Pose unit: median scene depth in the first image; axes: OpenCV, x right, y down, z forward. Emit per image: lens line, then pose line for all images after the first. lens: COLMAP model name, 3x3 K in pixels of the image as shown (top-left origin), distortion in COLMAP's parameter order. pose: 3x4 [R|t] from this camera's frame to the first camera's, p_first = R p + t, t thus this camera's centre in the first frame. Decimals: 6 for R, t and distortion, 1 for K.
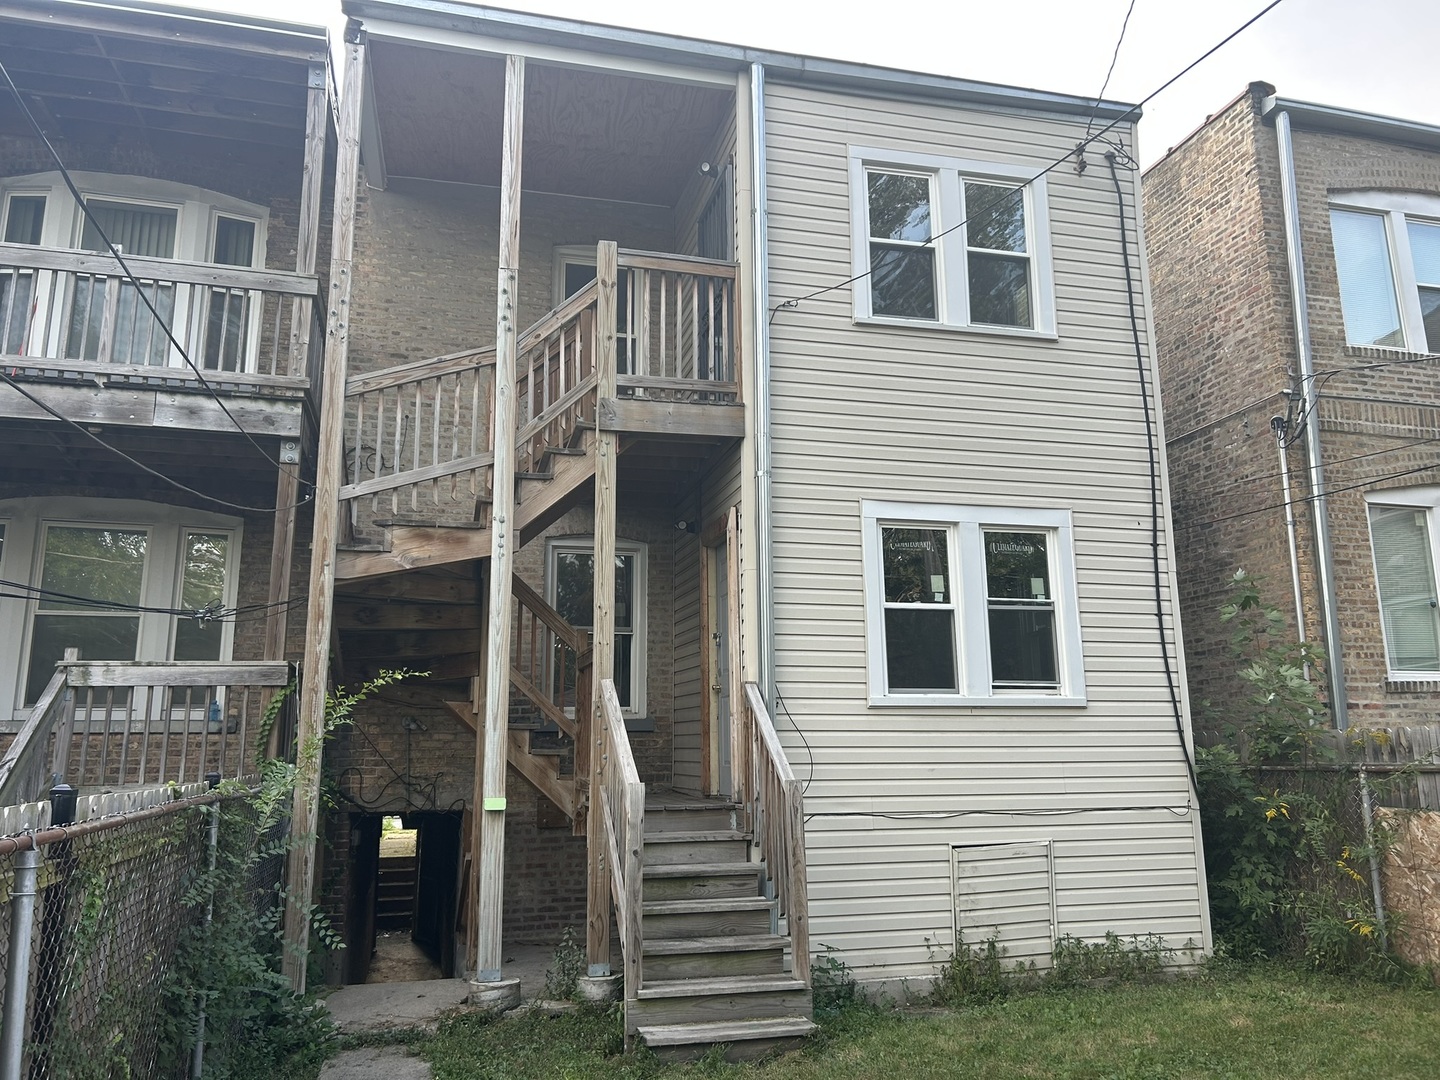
lens RADIAL K [[1079.4, 0, 720.8], [0, 1079.4, 535.0], [0, 0, 1]] dist [0.099308, -0.202863]
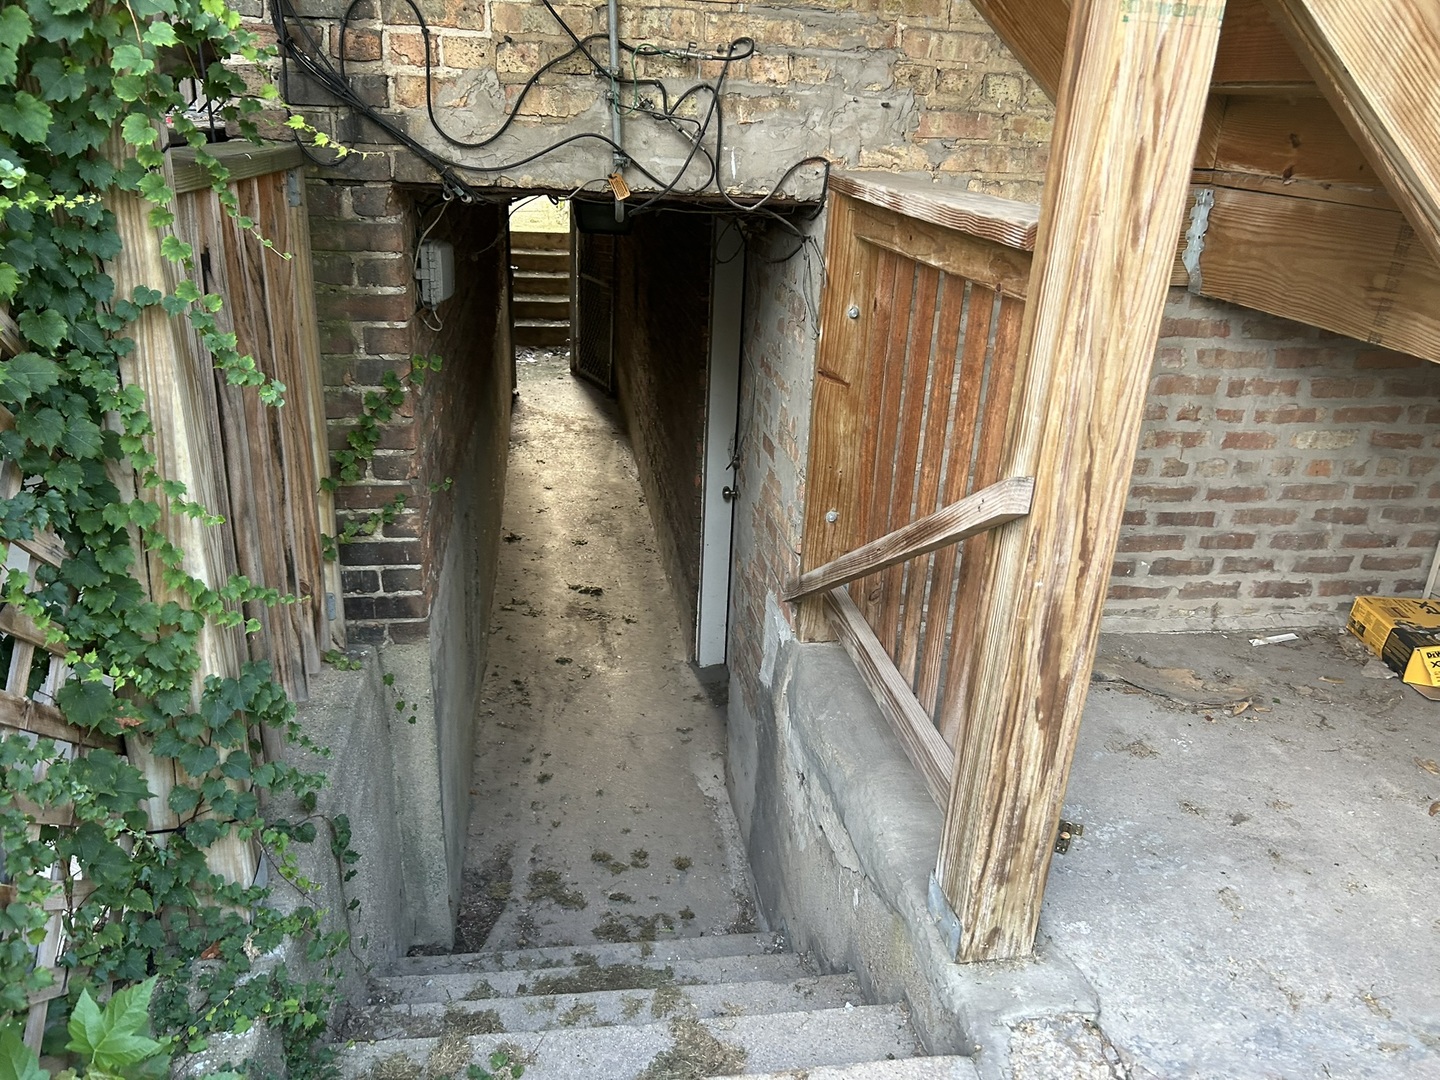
lens RADIAL K [[1079.4, 0, 720.8], [0, 1079.4, 535.0], [0, 0, 1]] dist [0.099308, -0.202863]
pose [[0.992304, 0.094051, -0.080542, -0.233898], [-0.035034, 0.837123, 0.545892, 0.179239], [0.118765, -0.538869, 0.833976, 0.741815]]
